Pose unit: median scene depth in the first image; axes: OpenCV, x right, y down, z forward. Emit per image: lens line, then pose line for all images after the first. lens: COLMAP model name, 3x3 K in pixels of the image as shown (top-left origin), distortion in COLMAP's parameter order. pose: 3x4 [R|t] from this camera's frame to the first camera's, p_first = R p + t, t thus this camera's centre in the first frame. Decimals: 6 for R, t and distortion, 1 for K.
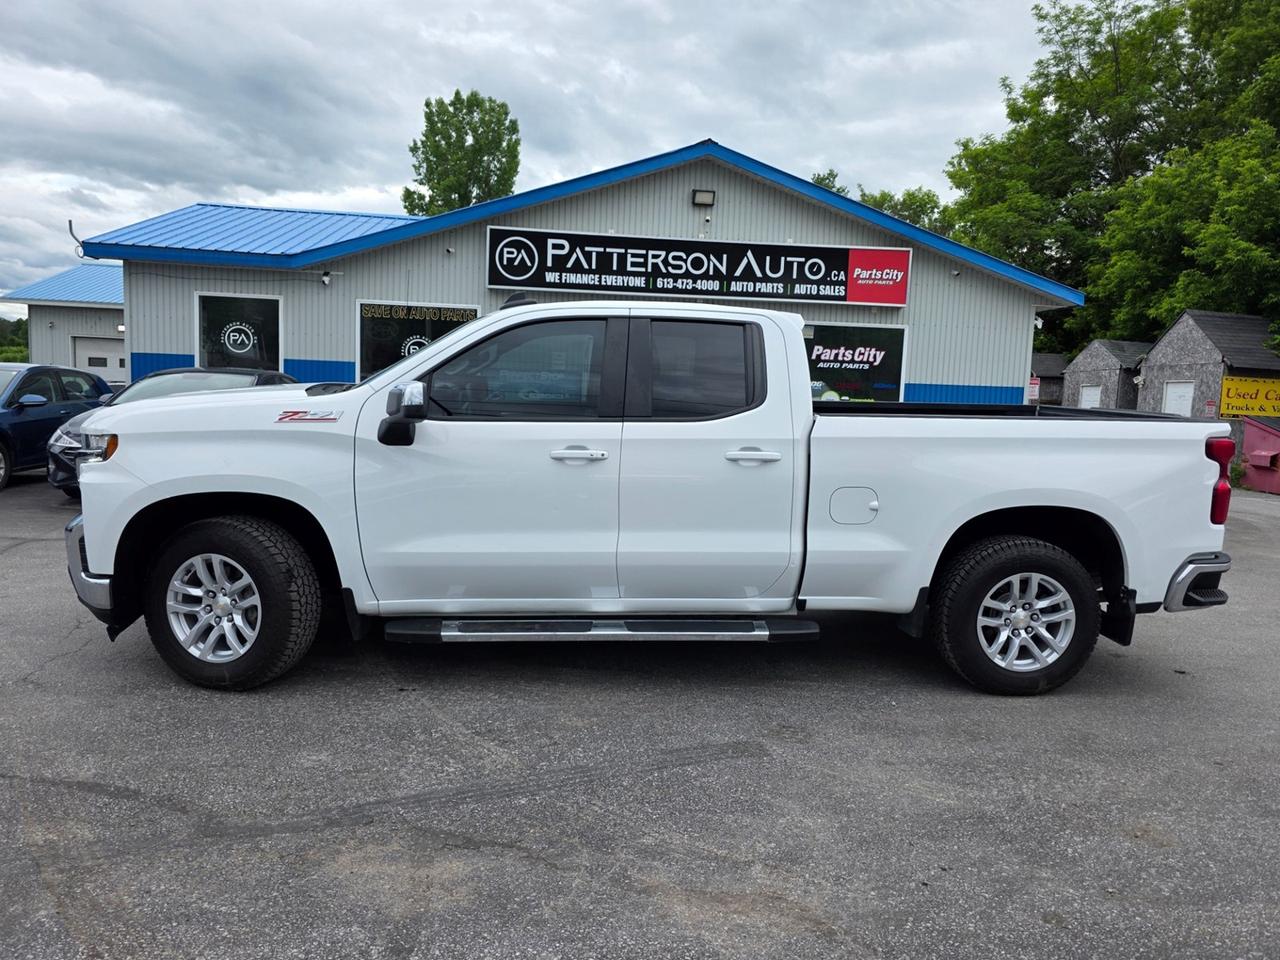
lens RADIAL K [[864.1, 0, 632.6], [0, 864.1, 514.4], [0, 0, 1]] dist [0.039000, -0.034357]
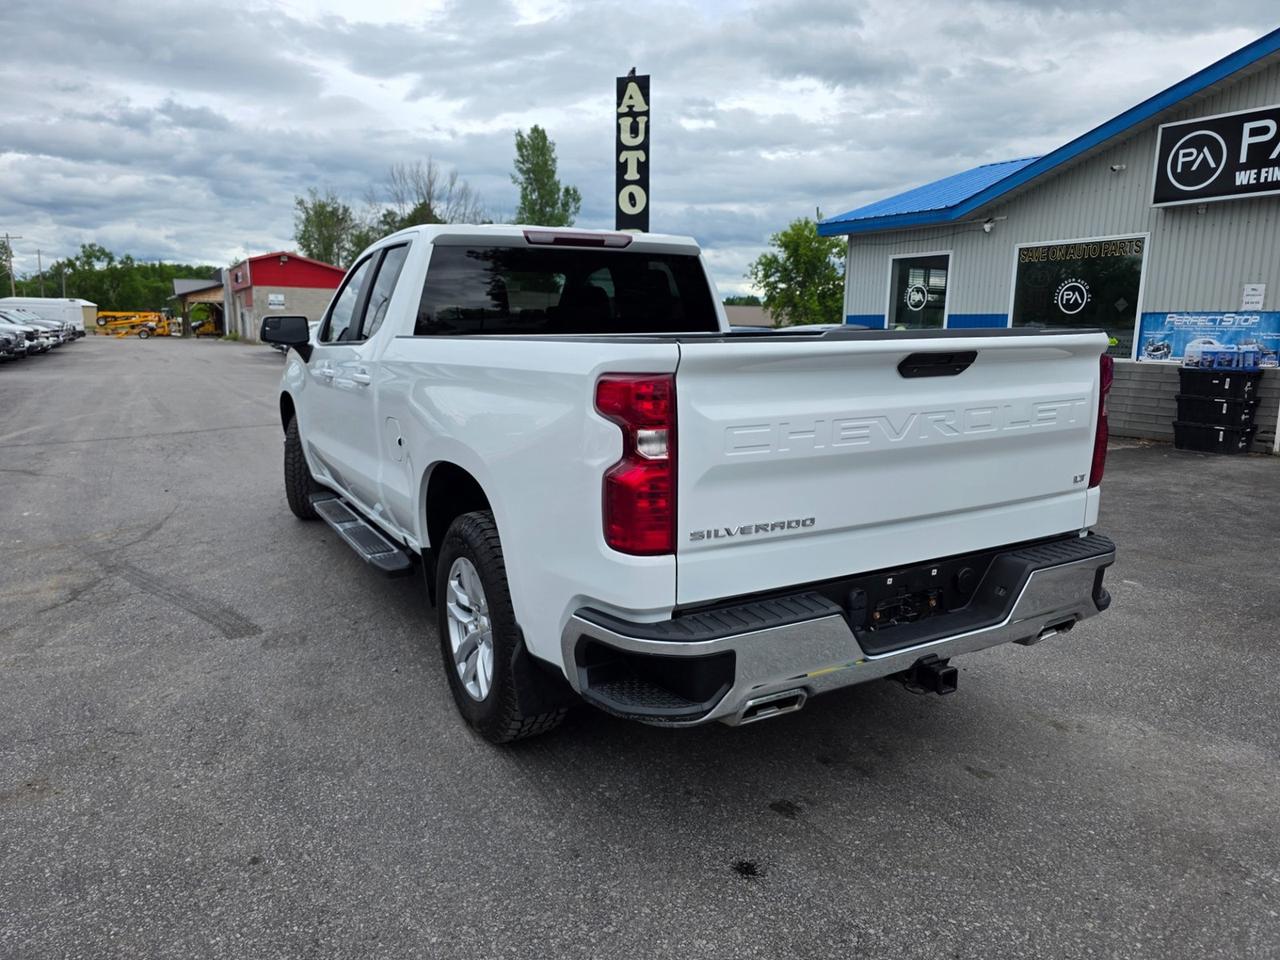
lens RADIAL K [[864.1, 0, 650.4], [0, 864.1, 516.8], [0, 0, 1]] dist [0.039000, -0.034357]
pose [[0.410824, 0.163886, -0.896864, 0.392600], [-0.132813, 0.983975, 0.118966, -0.024056], [0.901989, 0.070241, 0.426007, 0.286854]]
